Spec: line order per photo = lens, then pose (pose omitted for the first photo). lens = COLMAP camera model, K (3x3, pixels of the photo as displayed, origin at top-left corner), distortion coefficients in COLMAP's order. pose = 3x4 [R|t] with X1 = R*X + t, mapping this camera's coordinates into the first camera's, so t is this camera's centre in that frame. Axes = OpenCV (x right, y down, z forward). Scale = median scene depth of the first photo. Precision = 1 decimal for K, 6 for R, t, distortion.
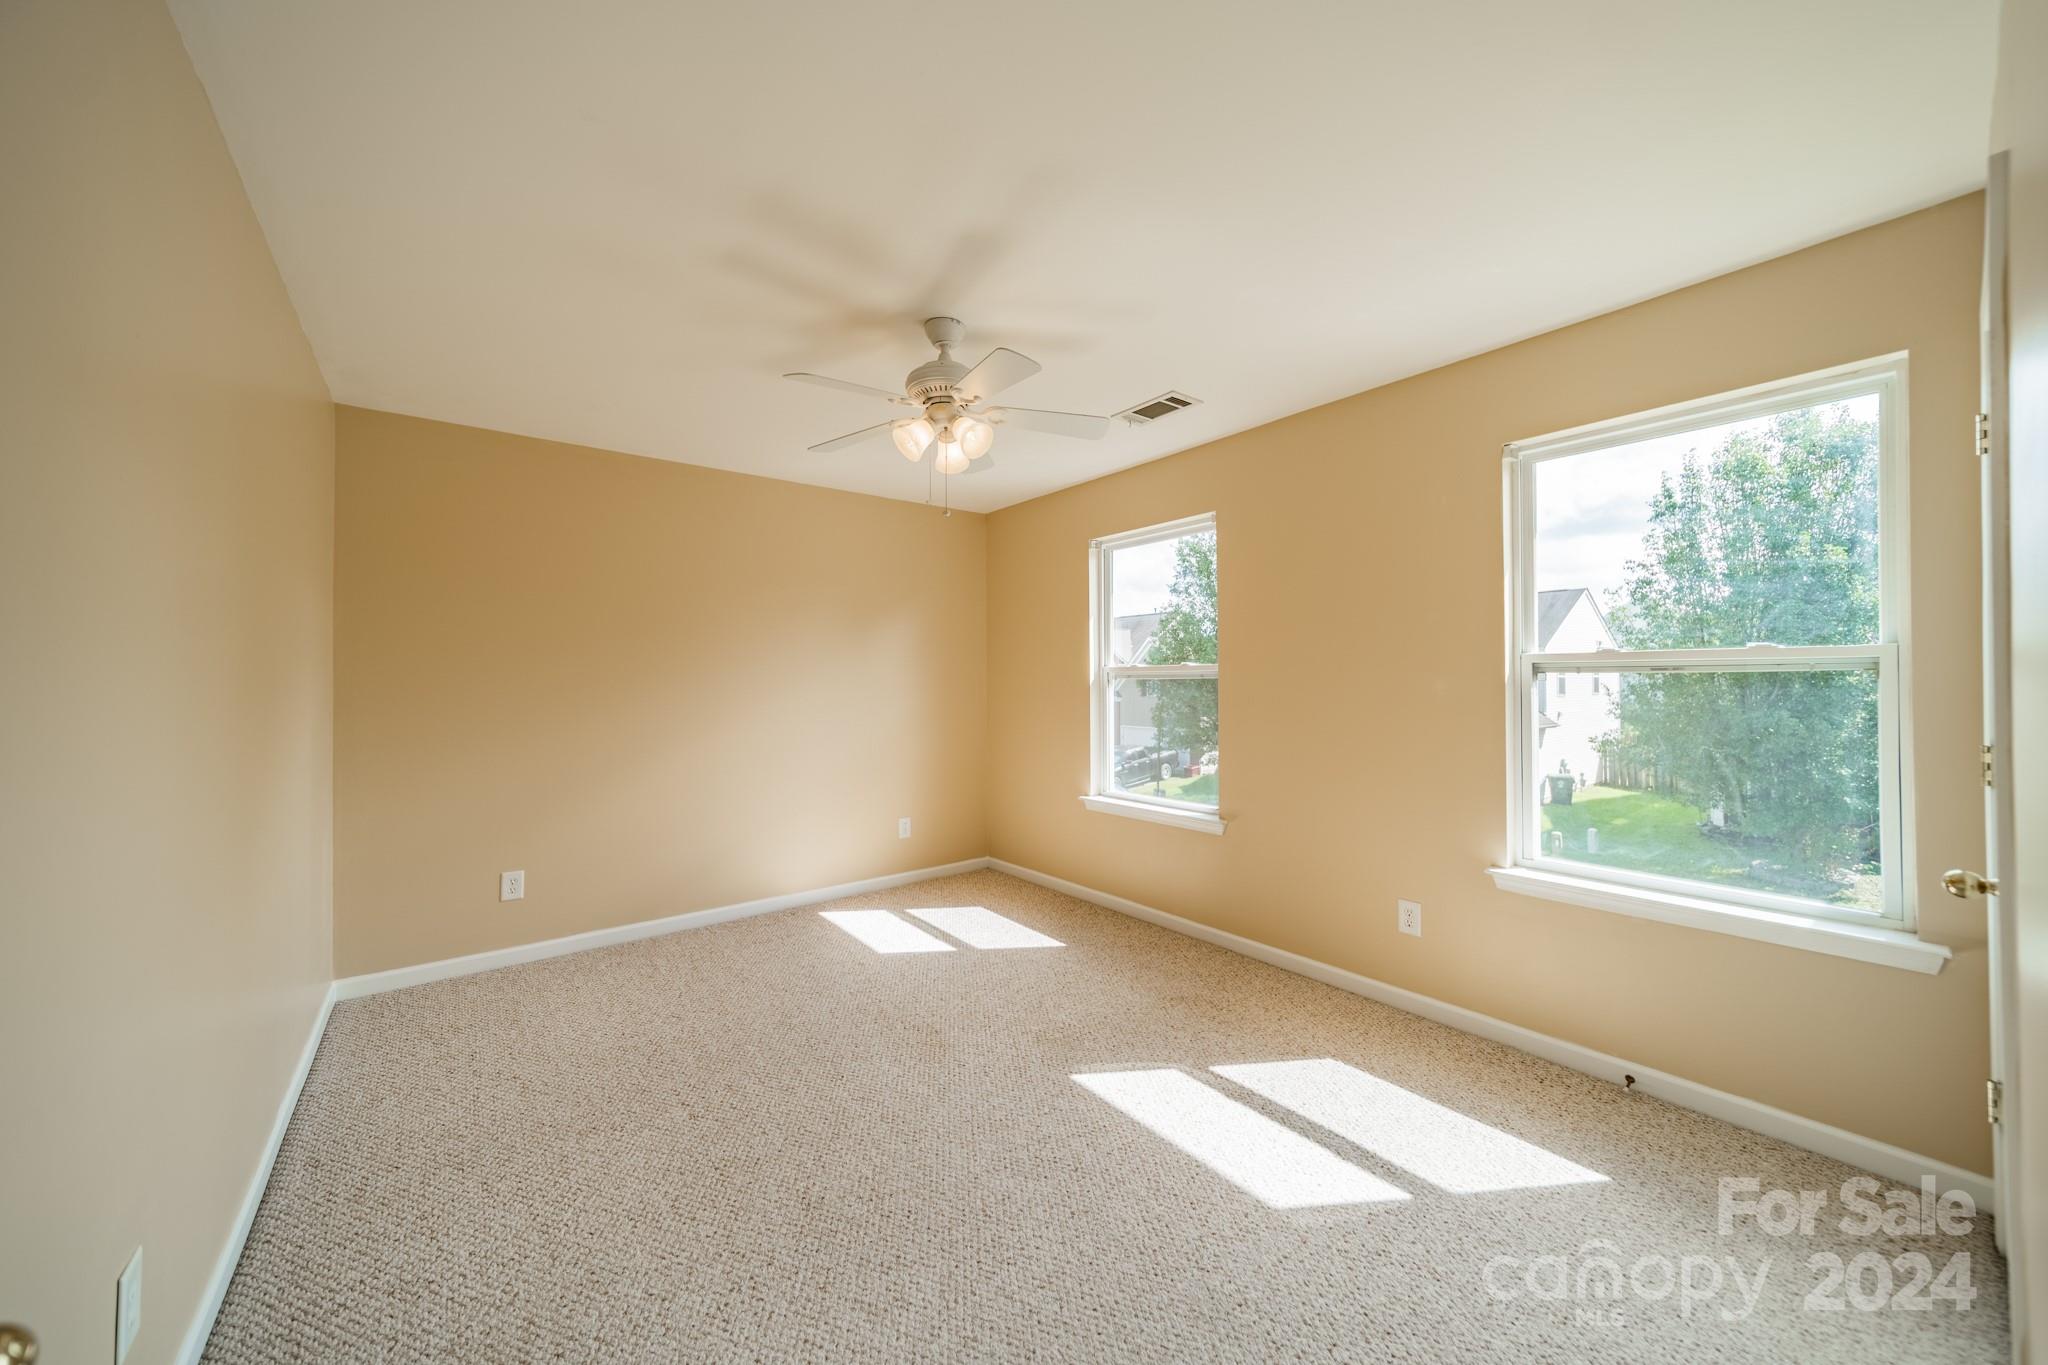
lens RADIAL K [[692.9, 0, 1023.9], [0, 692.9, 677.4], [0, 0, 1]] dist [-0.000215, -0.000035]
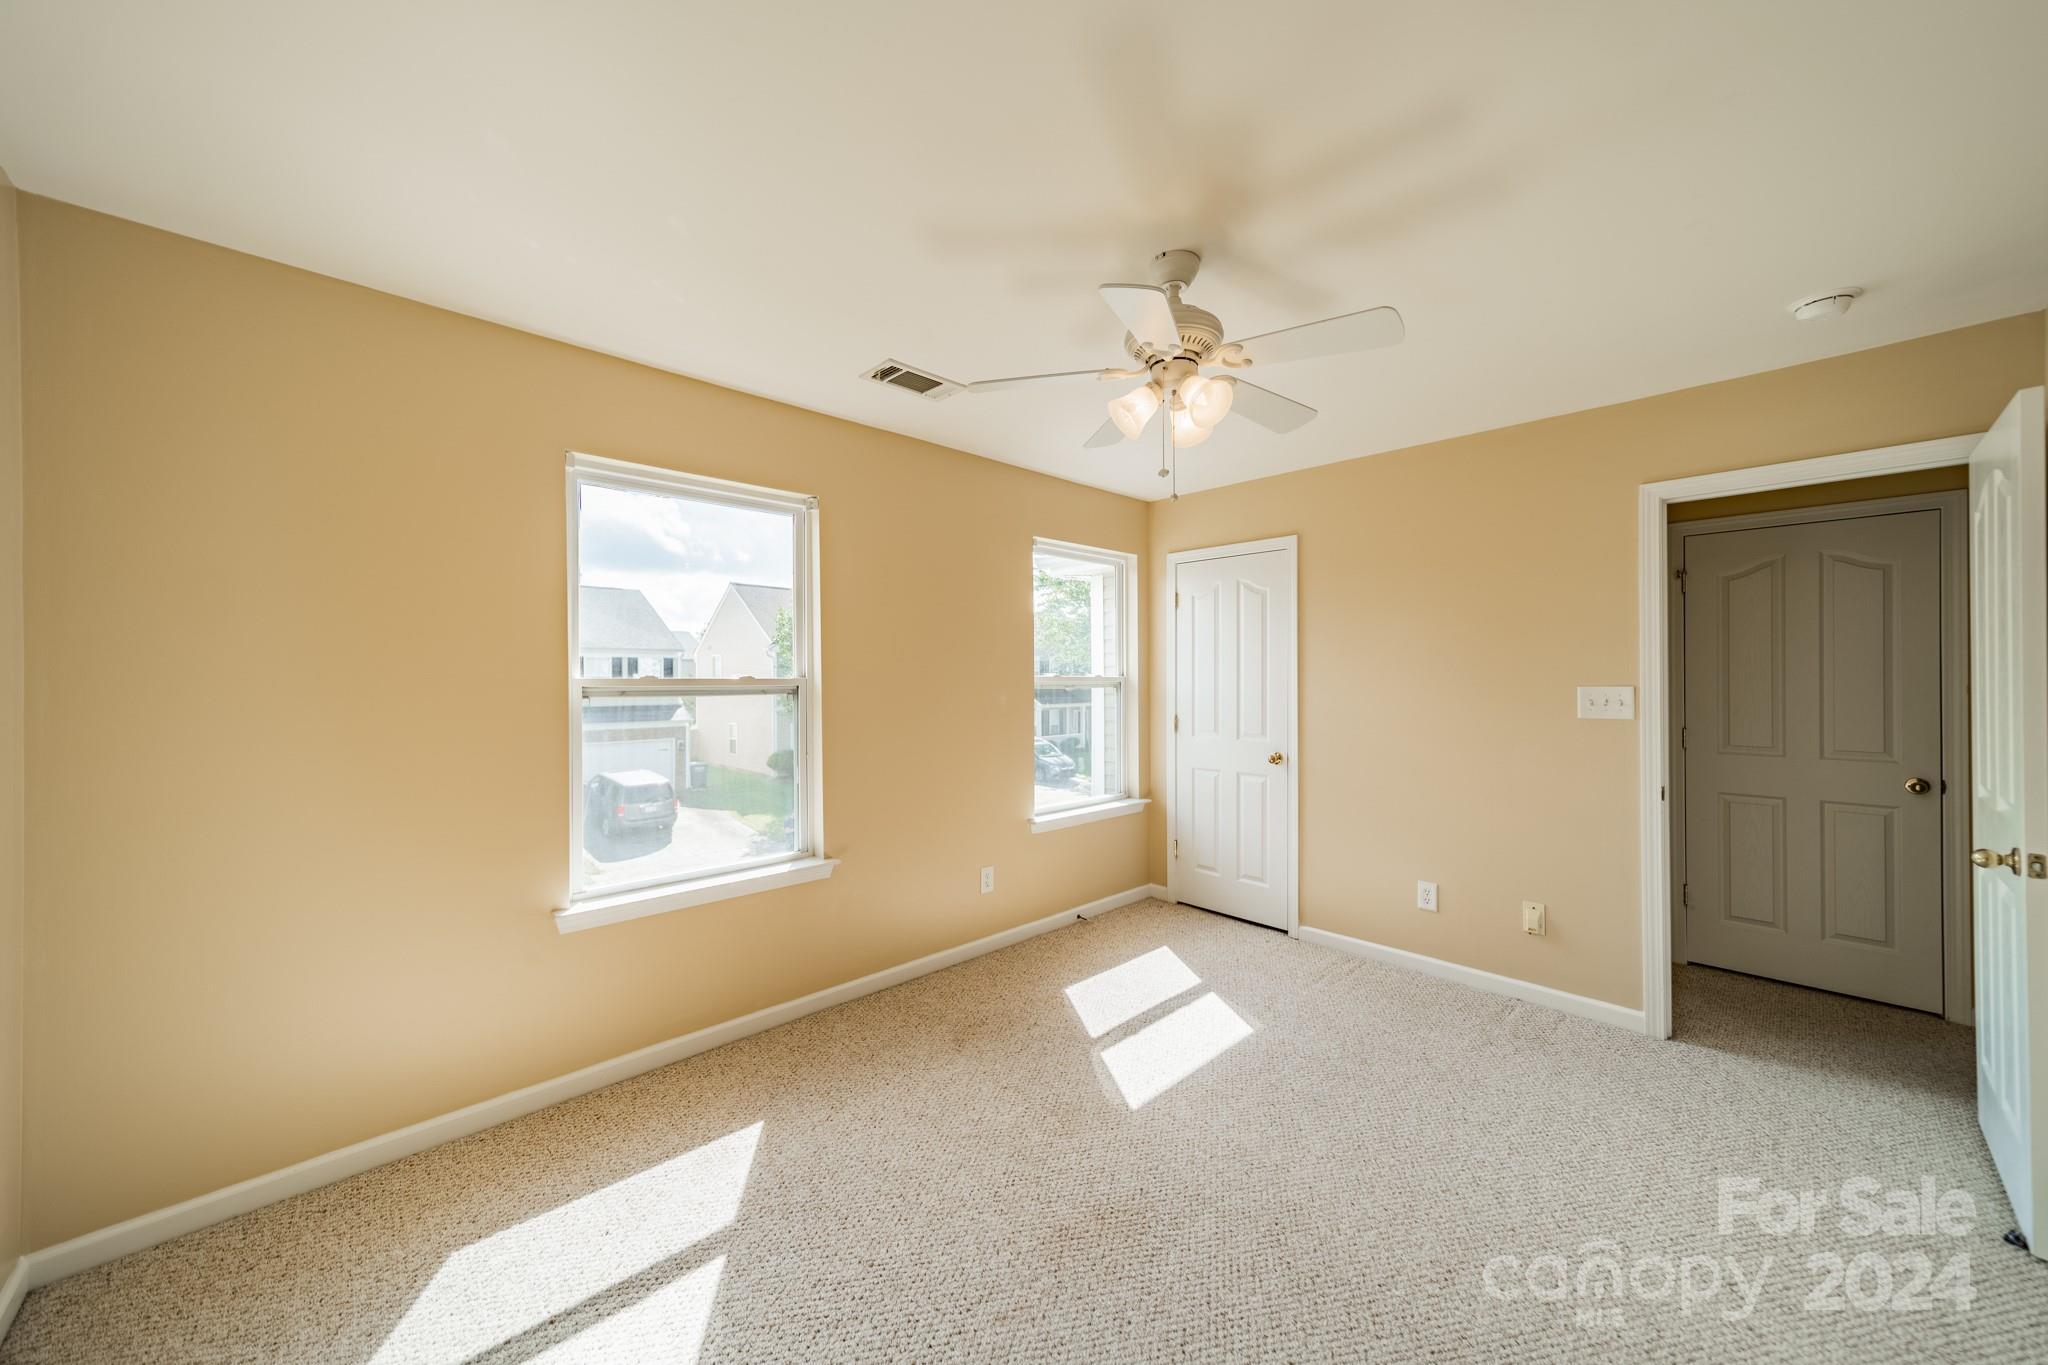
lens RADIAL K [[721.5, 0, 1020.6], [0, 721.5, 678.3], [0, 0, 1]] dist [0.001772, 0.000067]
pose [[-0.070793, 0.006080, 0.997472, -0.911682], [-0.002106, 0.999978, -0.006245, -0.019726], [-0.997489, -0.002543, -0.070779, 1.206334]]
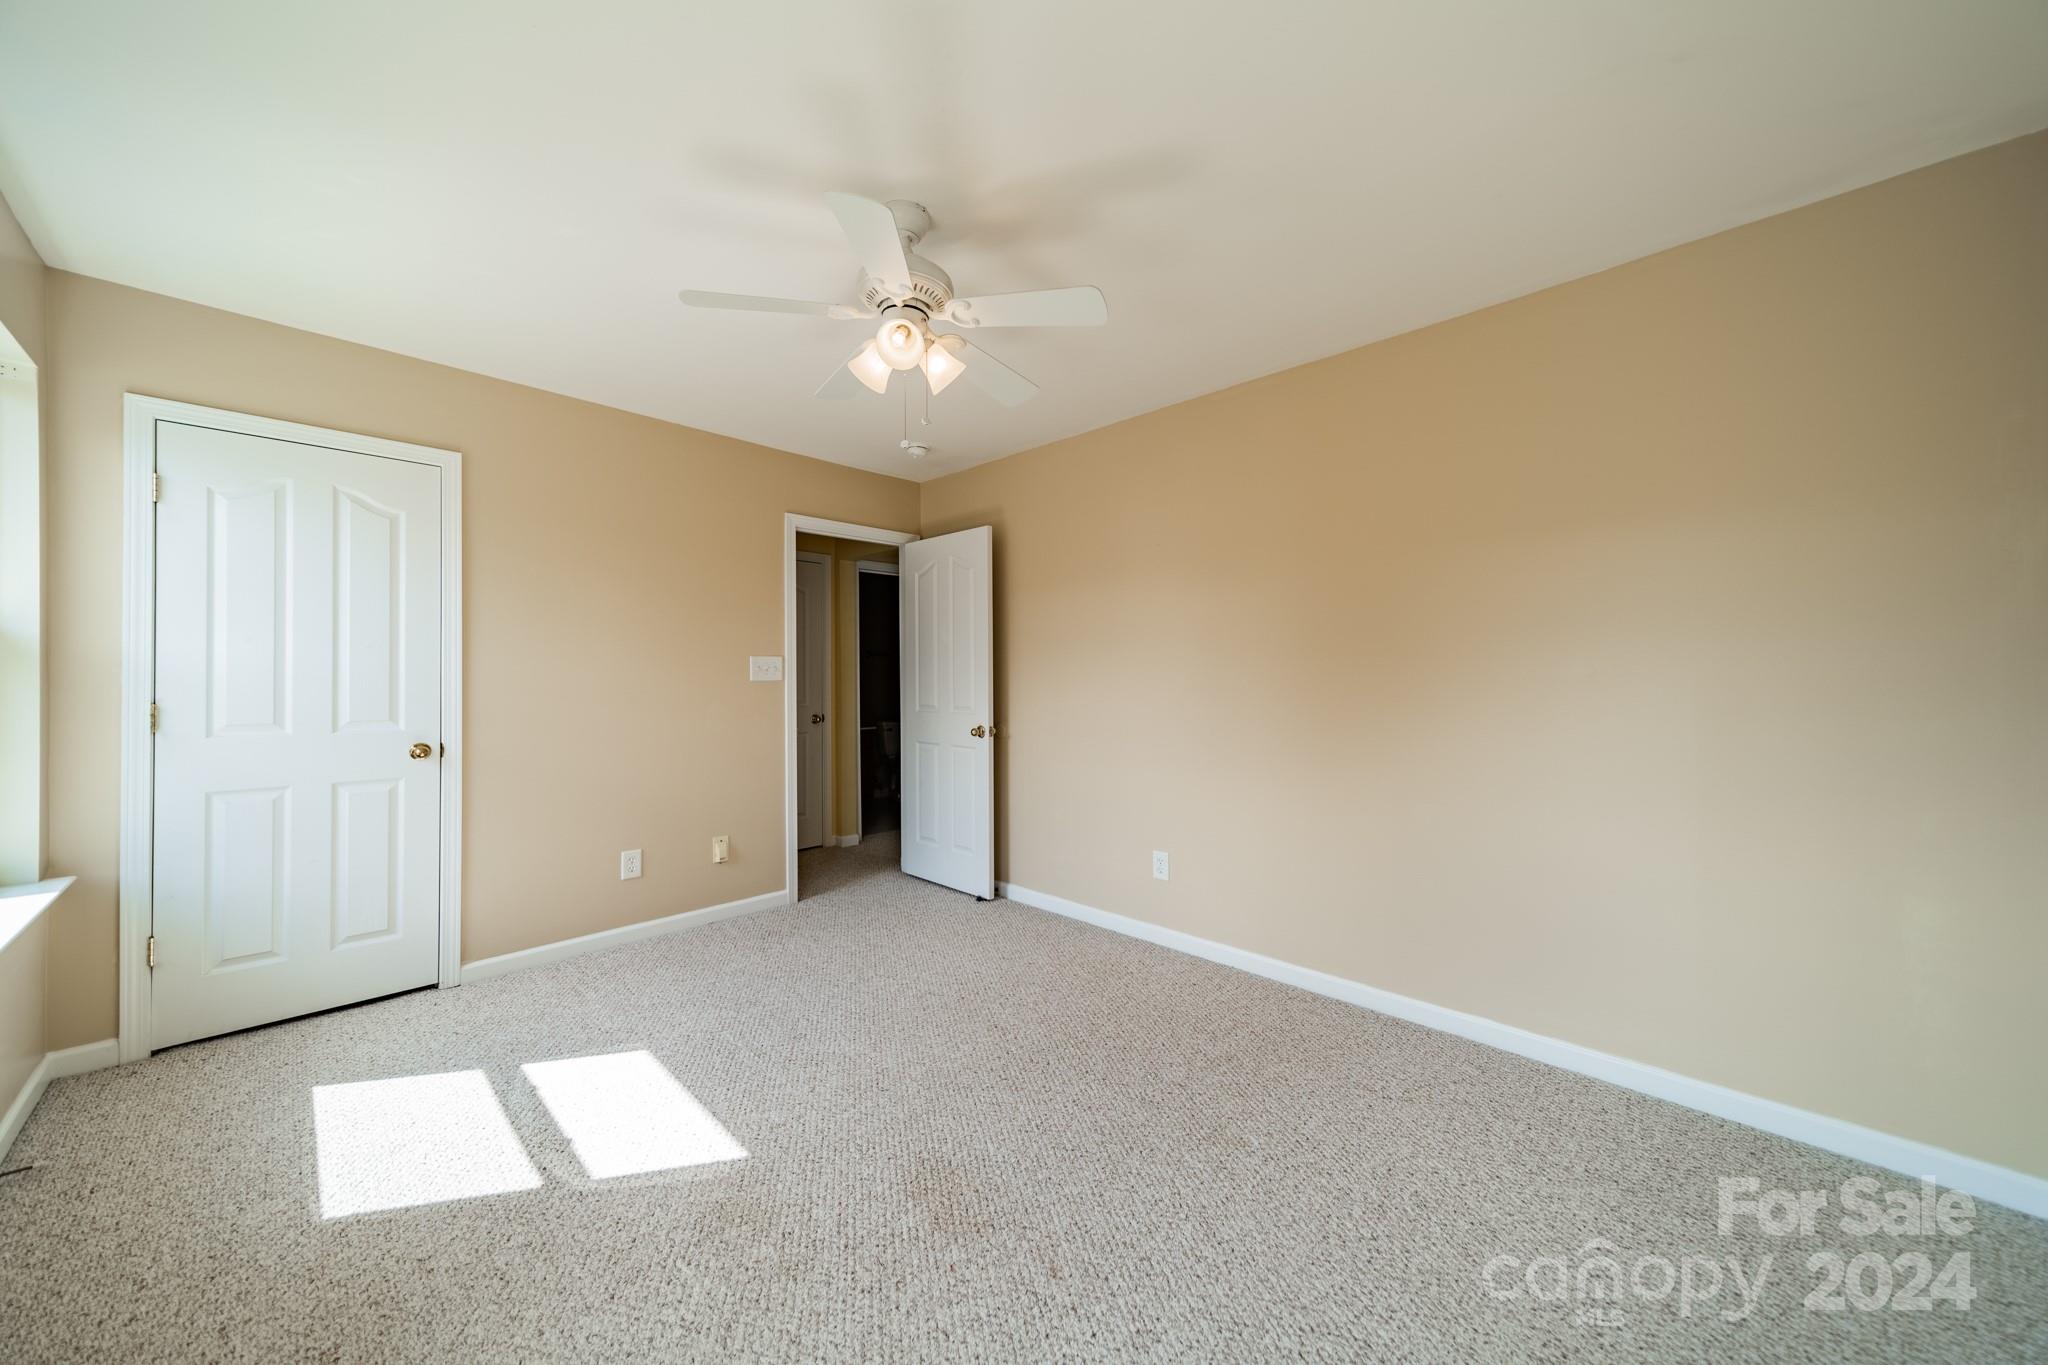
lens RADIAL K [[722.9, 0, 1021.5], [0, 722.9, 670.8], [0, 0, 1]] dist [0.000315, -0.000106]
pose [[-0.992919, 0.006295, -0.118630, -0.140946], [0.007955, 0.999877, -0.013526, 0.043702], [0.118530, -0.014374, -0.992846, 1.814769]]
